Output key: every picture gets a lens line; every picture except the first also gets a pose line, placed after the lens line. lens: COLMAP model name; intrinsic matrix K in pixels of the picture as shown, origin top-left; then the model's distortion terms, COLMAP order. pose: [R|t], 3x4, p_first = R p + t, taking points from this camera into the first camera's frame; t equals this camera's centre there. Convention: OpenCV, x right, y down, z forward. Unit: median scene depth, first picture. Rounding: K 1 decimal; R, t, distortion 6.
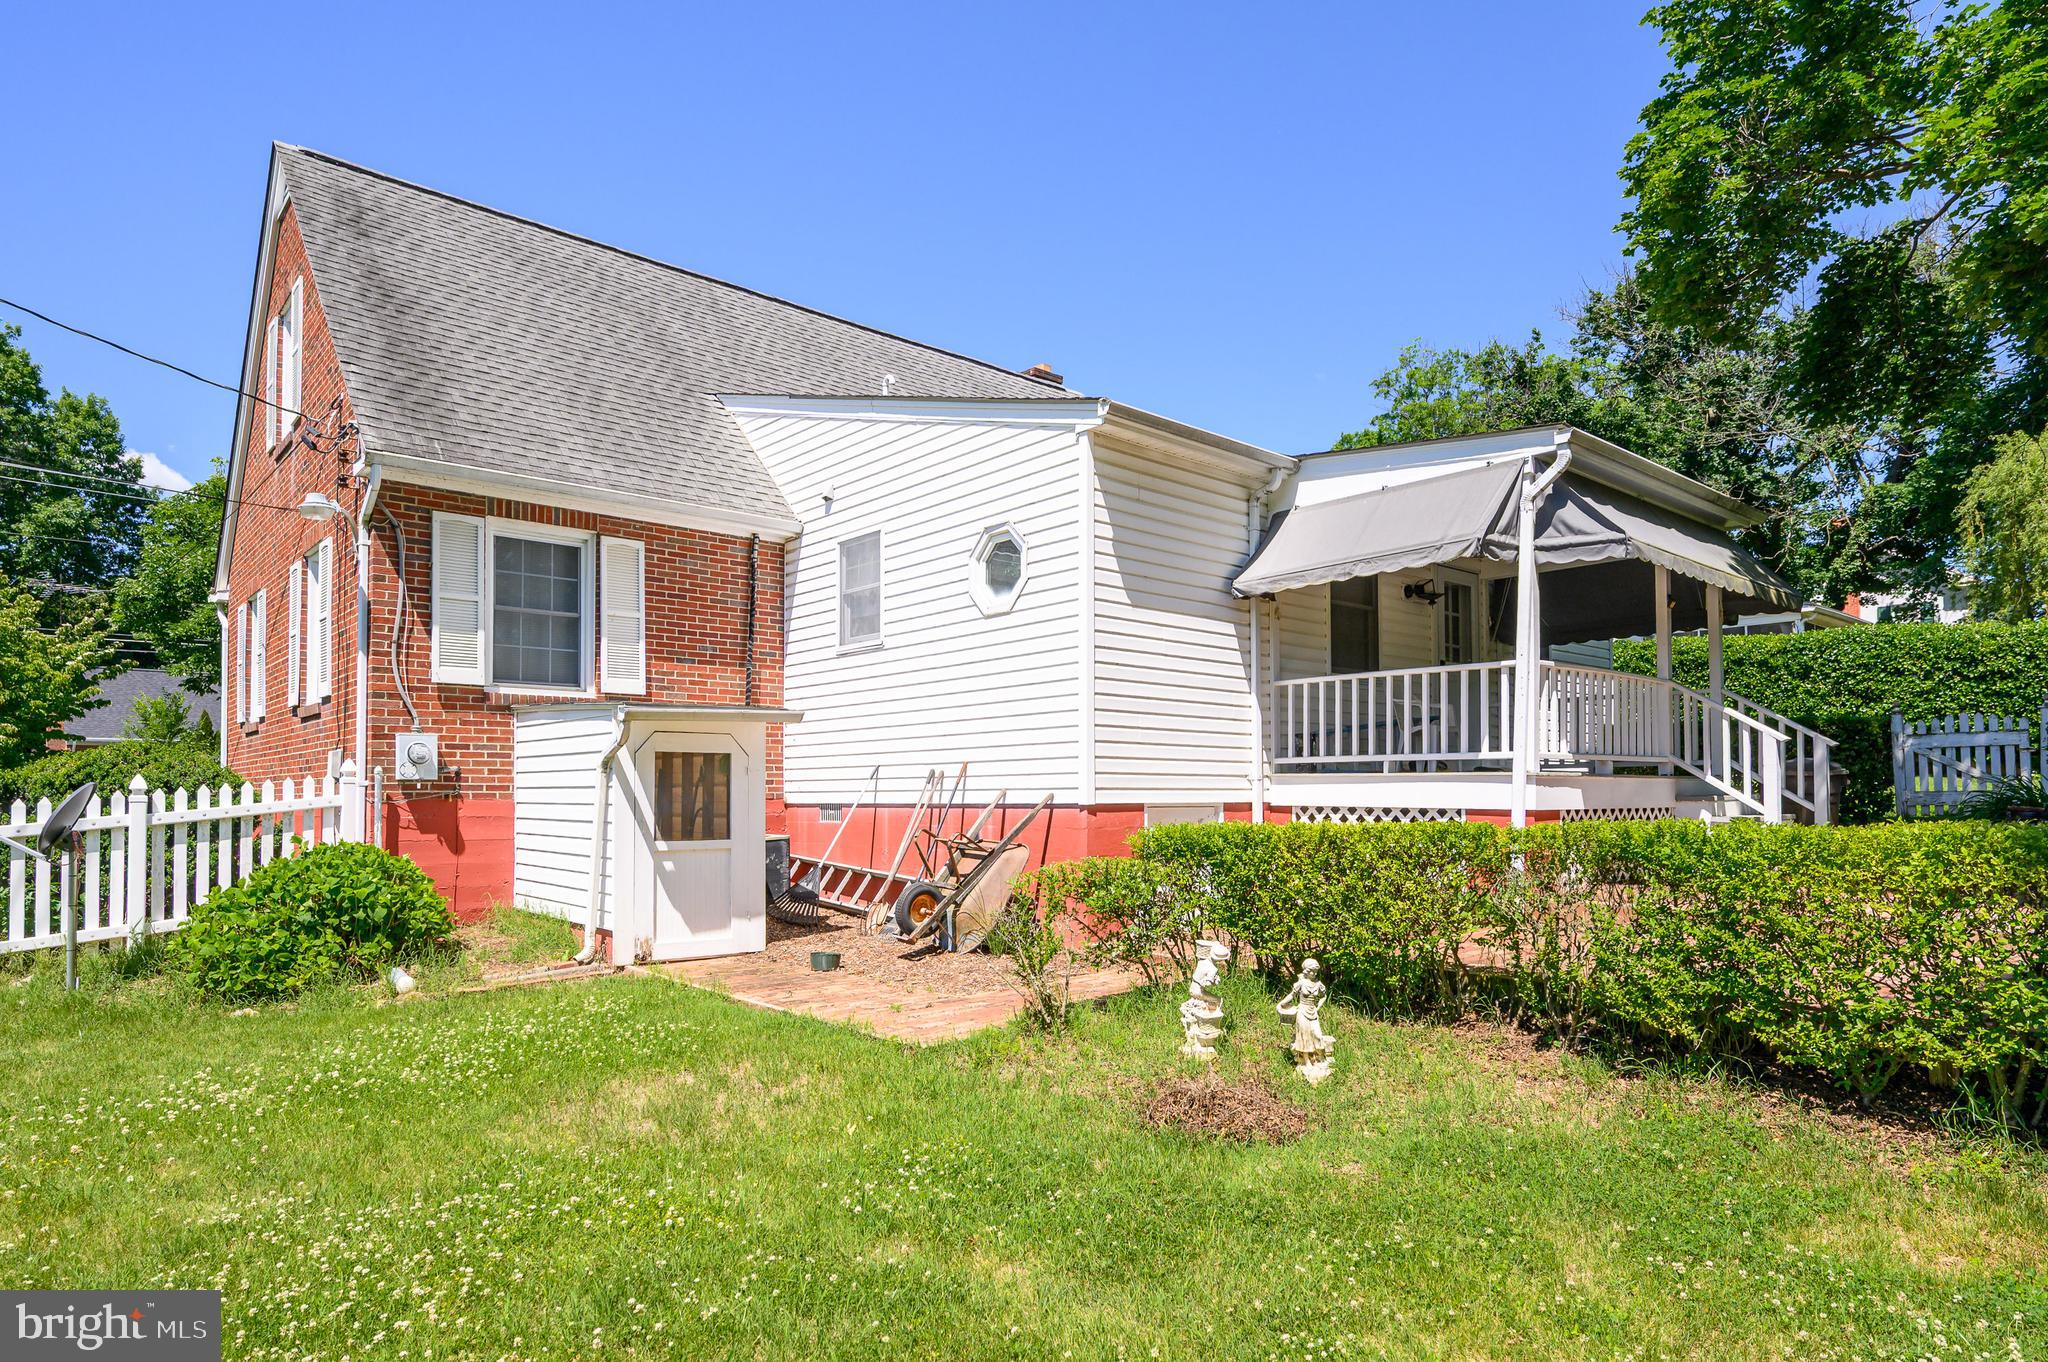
lens RADIAL K [[1171.5, 0, 1000.6], [0, 1171.5, 768.0], [0, 0, 1]] dist [-0.005590, 0.001420]
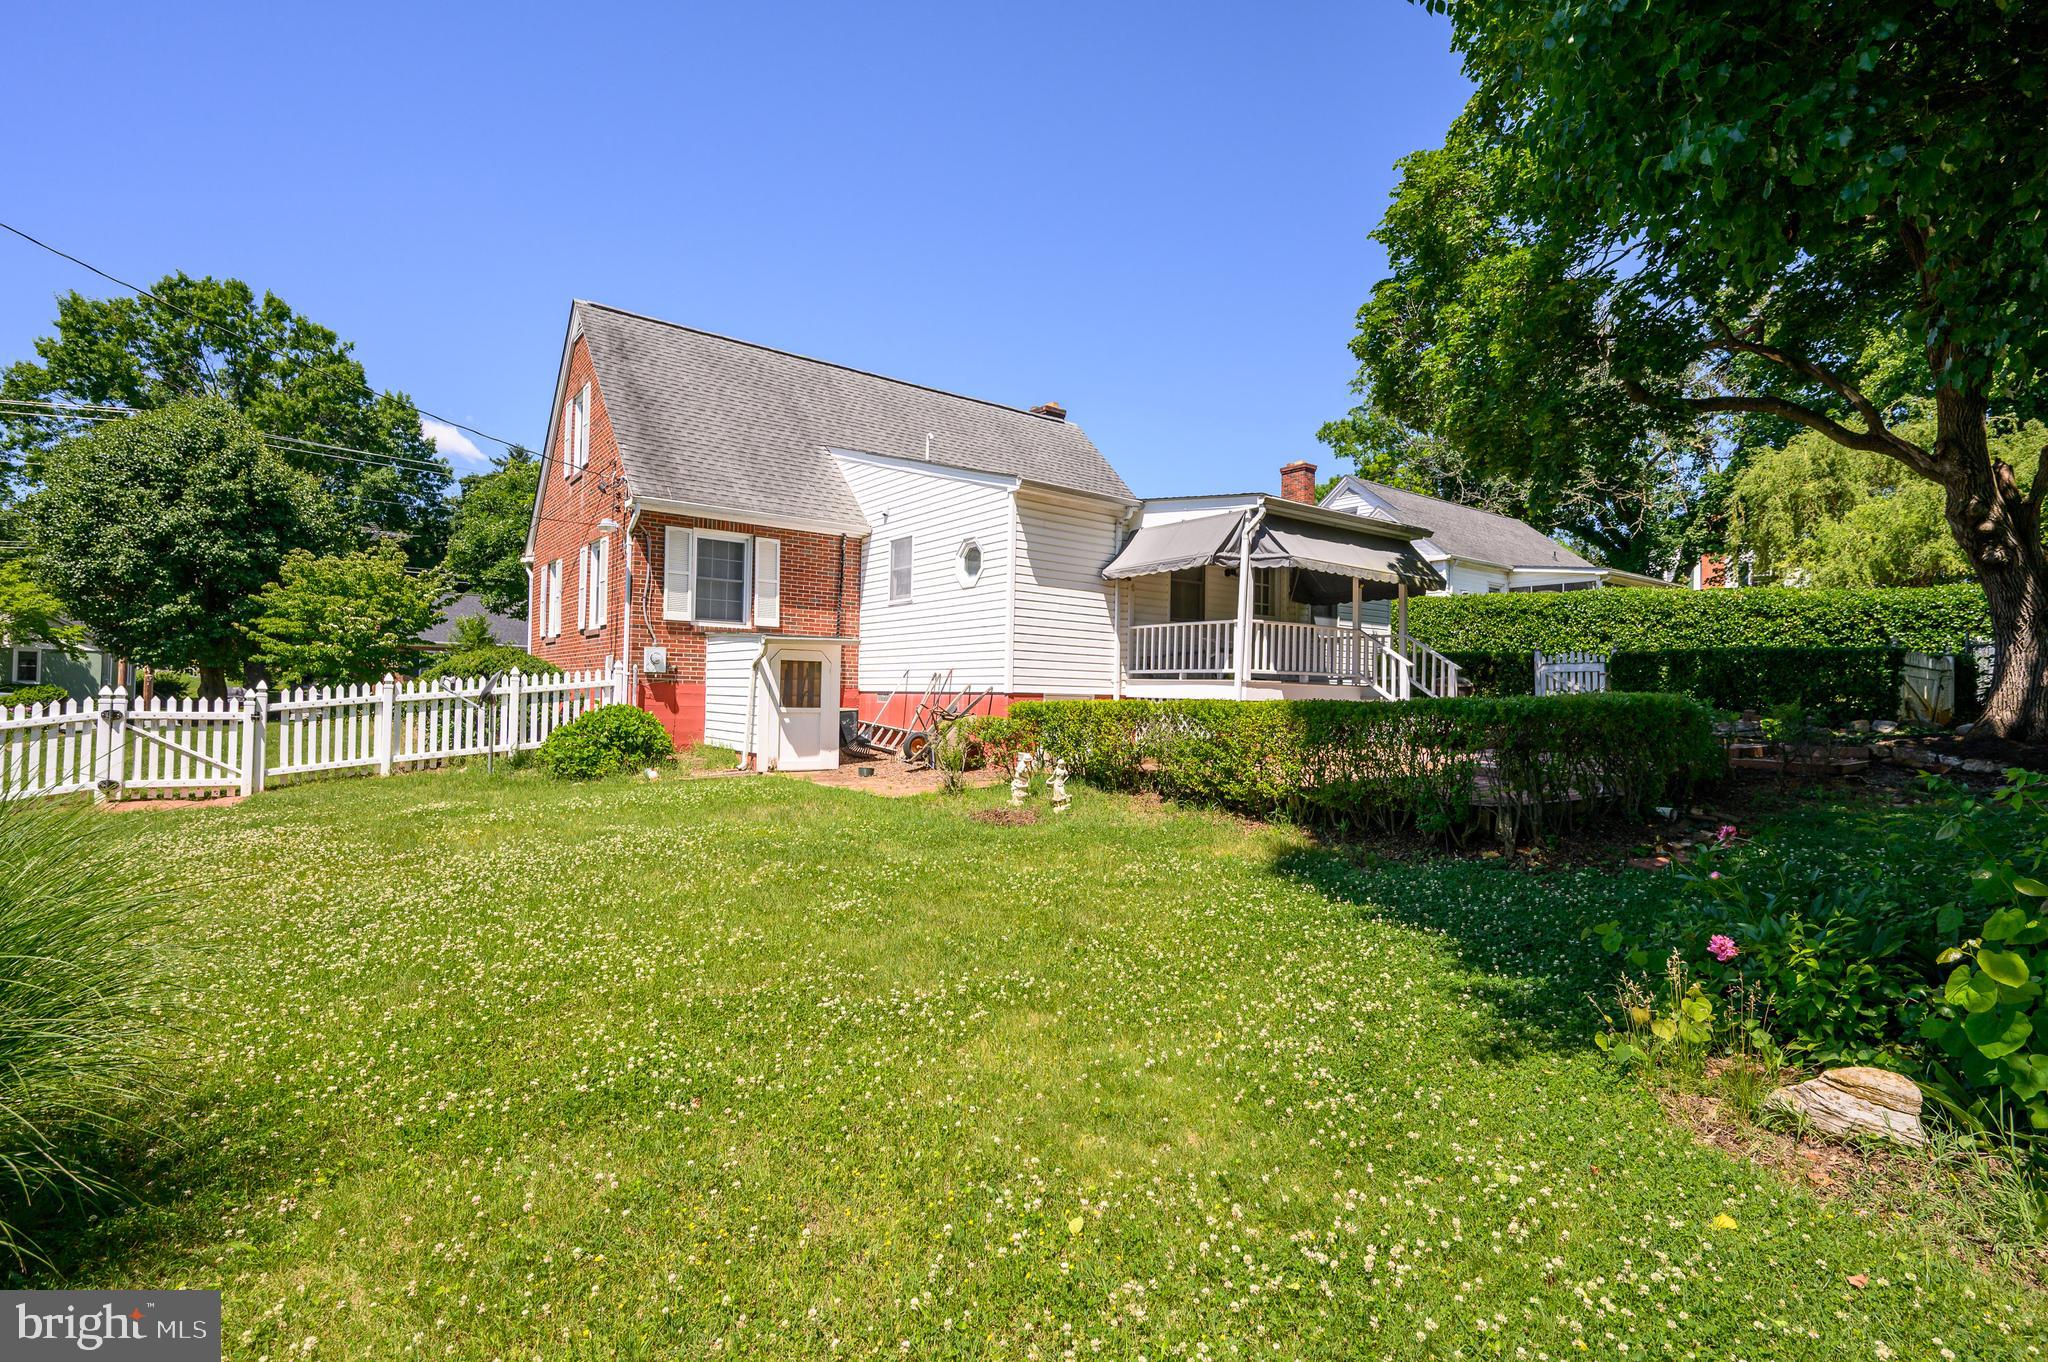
lens RADIAL K [[949.7, 0, 1012.4], [0, 949.7, 678.1], [0, 0, 1]] dist [0.000350, -0.000281]
pose [[0.997487, 0.020725, -0.067753, 0.159869], [-0.020562, 0.999784, 0.003110, 0.002734], [0.067803, -0.001709, 0.997697, -0.441705]]
